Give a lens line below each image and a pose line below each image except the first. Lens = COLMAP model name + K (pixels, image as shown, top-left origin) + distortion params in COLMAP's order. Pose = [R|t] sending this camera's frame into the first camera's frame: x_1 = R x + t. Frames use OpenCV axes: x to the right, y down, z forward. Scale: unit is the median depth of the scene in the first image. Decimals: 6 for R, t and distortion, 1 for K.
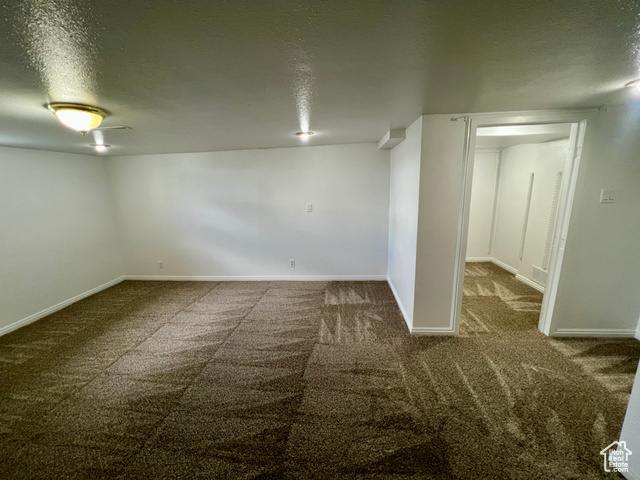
lens RADIAL K [[255.8, 0, 320.8], [0, 255.8, 240.5], [0, 0, 1]] dist [0.000571, -0.000235]
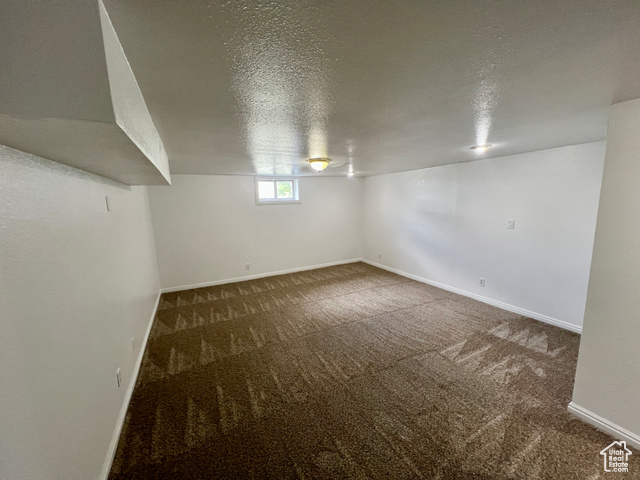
lens RADIAL K [[255.8, 0, 316.2], [0, 255.8, 238.8], [0, 0, 1]] dist [0.000571, -0.000235]
pose [[0.533359, 0.146965, -0.833024, 0.437942], [-0.176927, 0.982391, 0.060037, -0.018495], [0.827179, 0.115363, 0.549969, -0.019797]]
